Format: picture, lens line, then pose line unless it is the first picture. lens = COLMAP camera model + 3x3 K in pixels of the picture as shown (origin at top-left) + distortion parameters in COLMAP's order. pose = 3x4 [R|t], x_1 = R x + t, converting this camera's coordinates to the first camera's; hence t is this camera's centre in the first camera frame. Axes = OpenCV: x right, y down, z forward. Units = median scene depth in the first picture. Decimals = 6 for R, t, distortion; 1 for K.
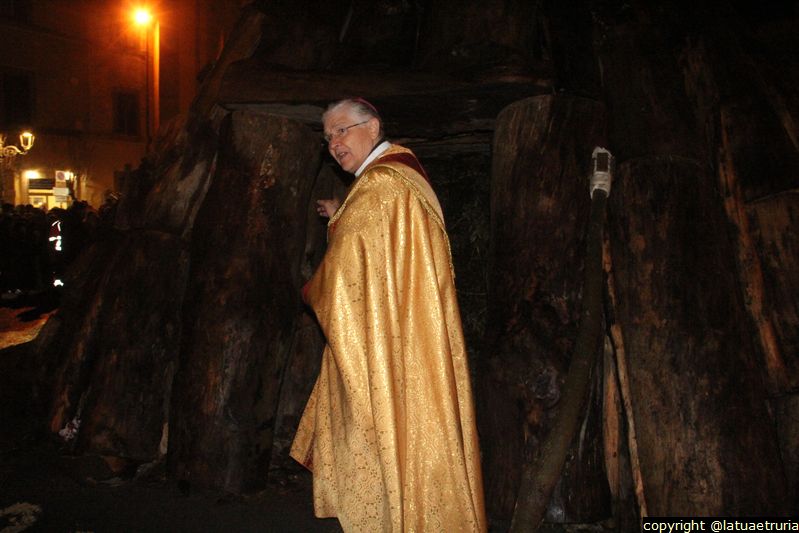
lens RADIAL K [[644.1, 0, 396.8], [0, 644.1, 263.7], [0, 0, 1]] dist [-0.110422, 0.023884]
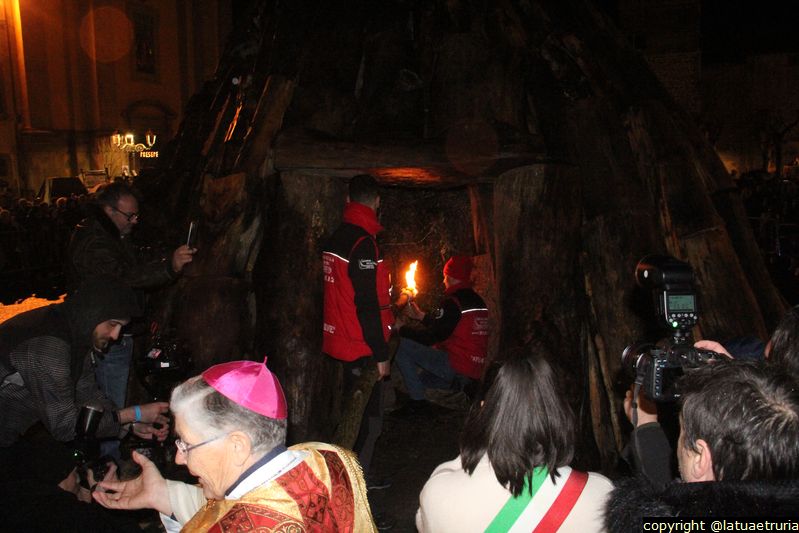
lens RADIAL K [[644.1, 0, 404.6], [0, 644.1, 274.0], [0, 0, 1]] dist [-0.110422, 0.023884]
pose [[0.979995, -0.054494, 0.191417, -0.310286], [0.041306, 0.996533, 0.072226, -0.143542], [-0.194689, -0.062875, 0.978848, -0.265854]]
